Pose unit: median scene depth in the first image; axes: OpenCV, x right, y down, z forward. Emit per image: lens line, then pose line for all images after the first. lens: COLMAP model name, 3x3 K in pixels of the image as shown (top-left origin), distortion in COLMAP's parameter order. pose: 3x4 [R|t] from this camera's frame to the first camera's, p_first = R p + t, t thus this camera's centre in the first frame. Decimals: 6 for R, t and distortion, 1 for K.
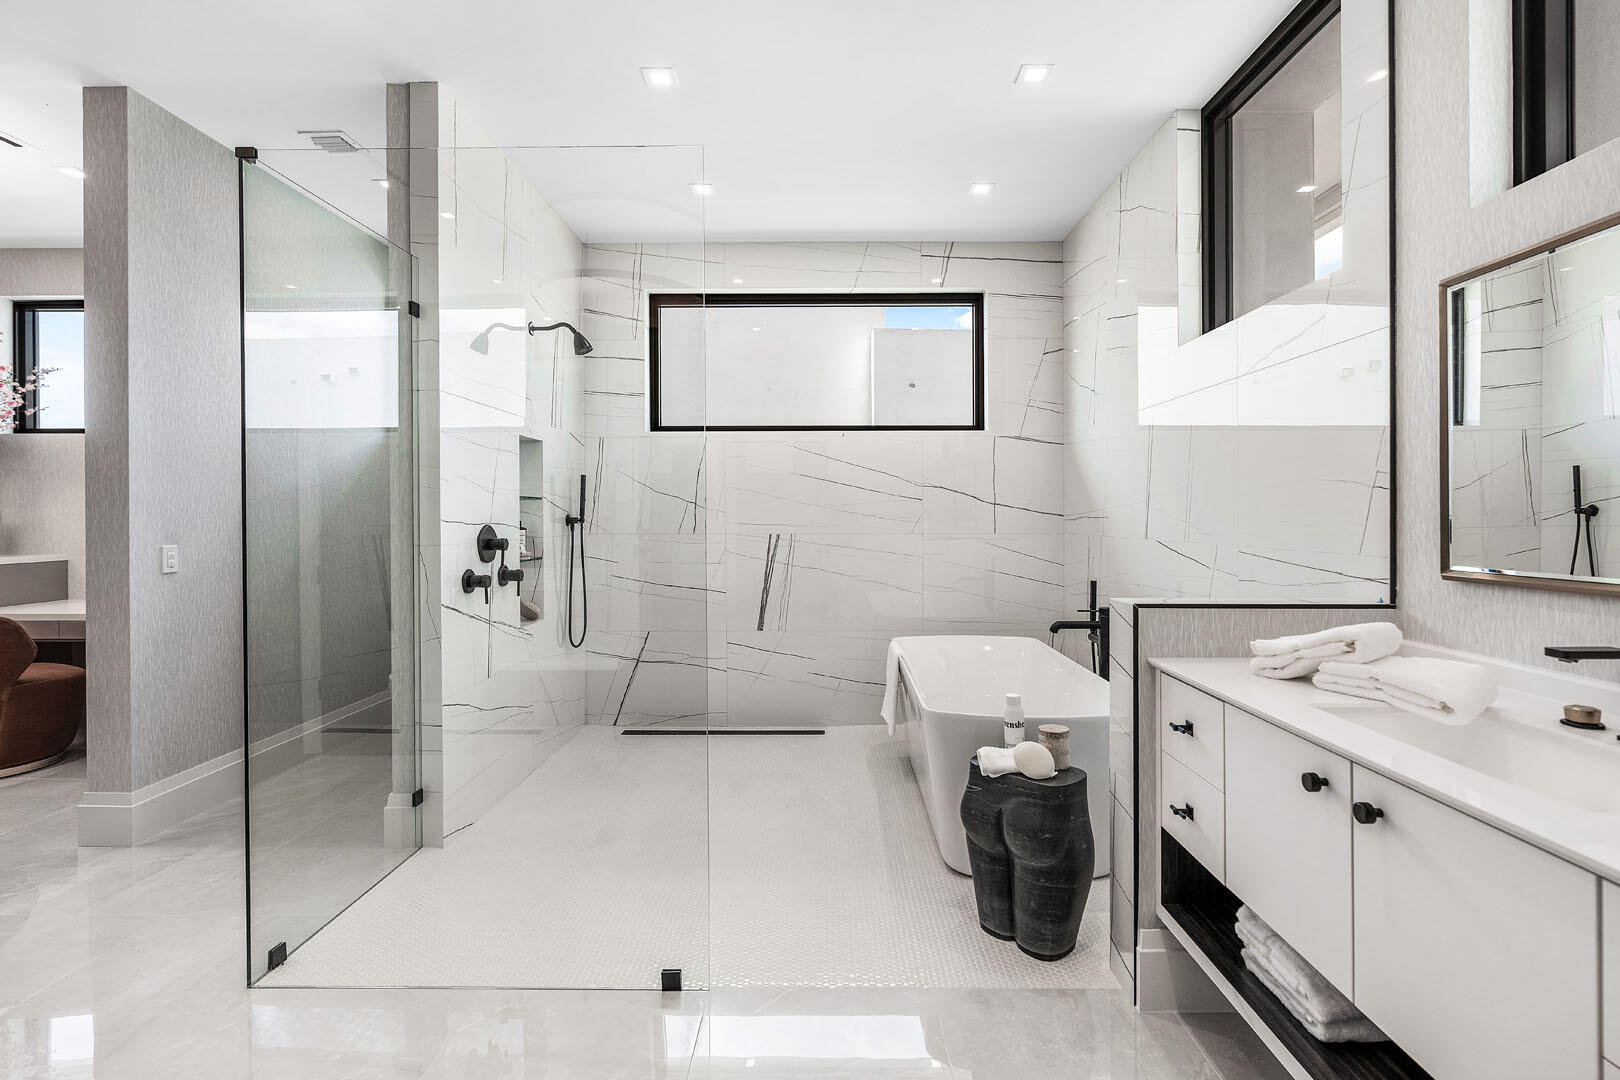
lens RADIAL K [[746.2, 0, 808.0], [0, 746.2, 526.4], [0, 0, 1]] dist [-0.003945, 0.002245]
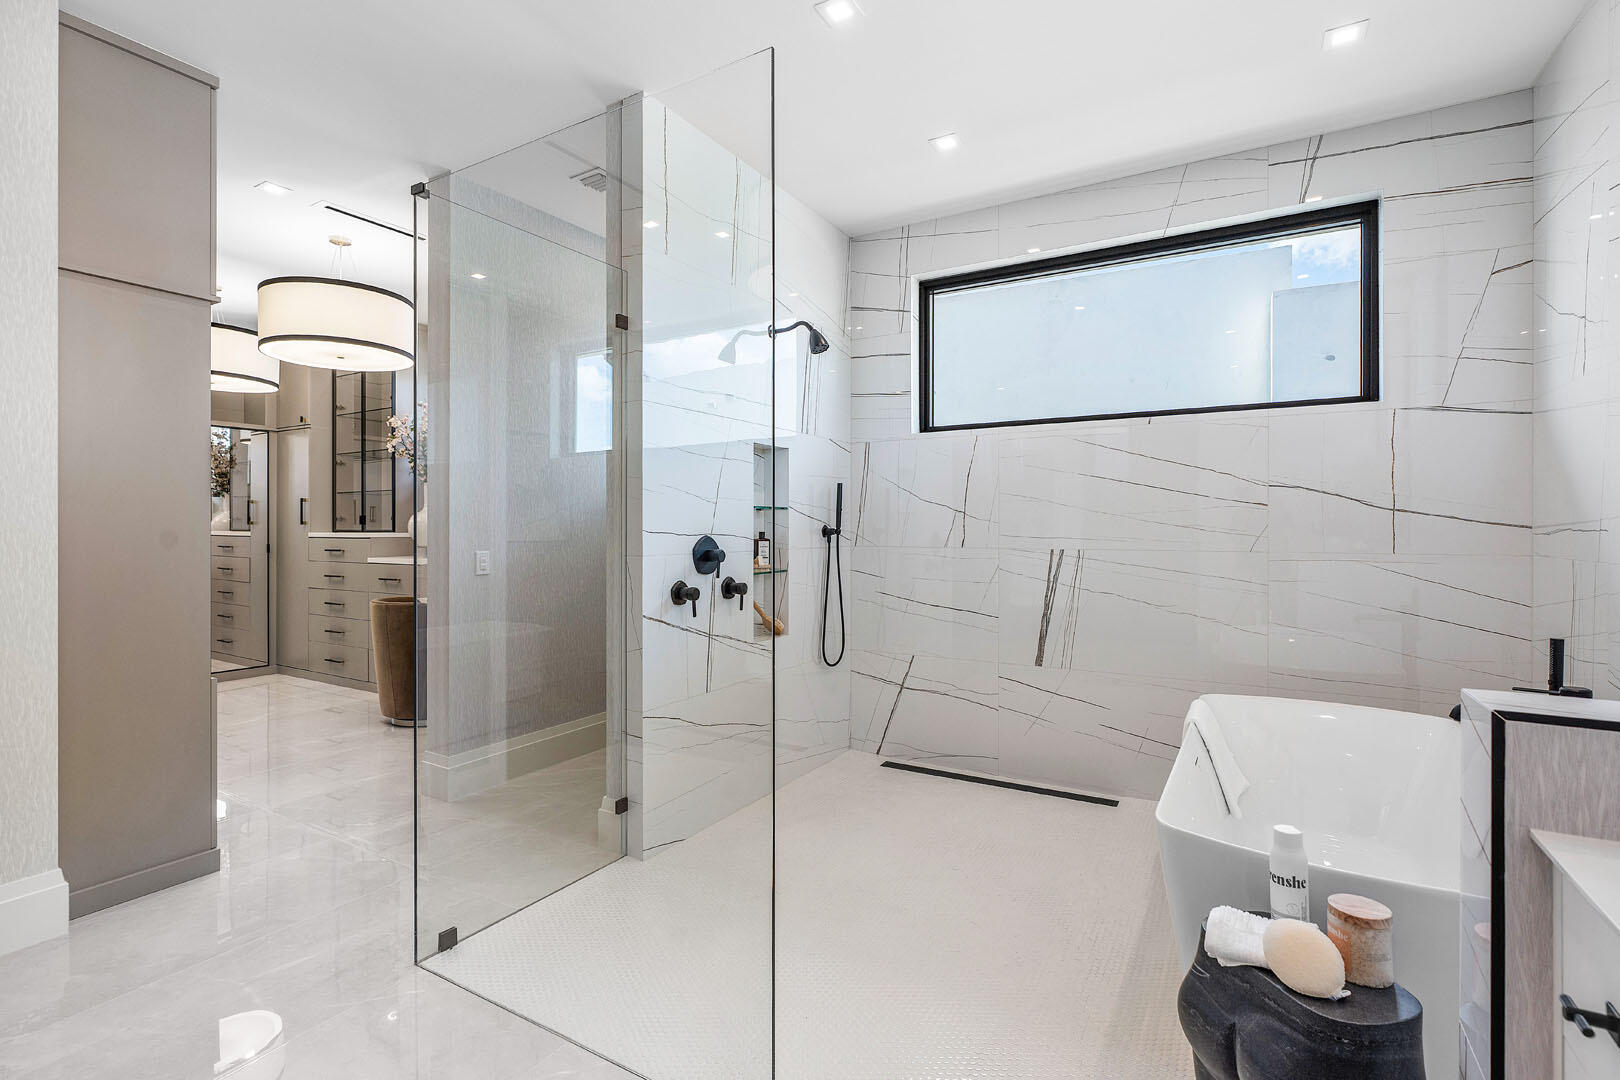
lens RADIAL K [[746.2, 0, 812.5], [0, 746.2, 537.4], [0, 0, 1]] dist [-0.003945, 0.002245]
pose [[0.869499, 0.007884, -0.493872, 0.145408], [-0.008387, 0.999964, 0.001197, -0.002023], [0.493864, 0.003101, 0.869534, 0.182926]]
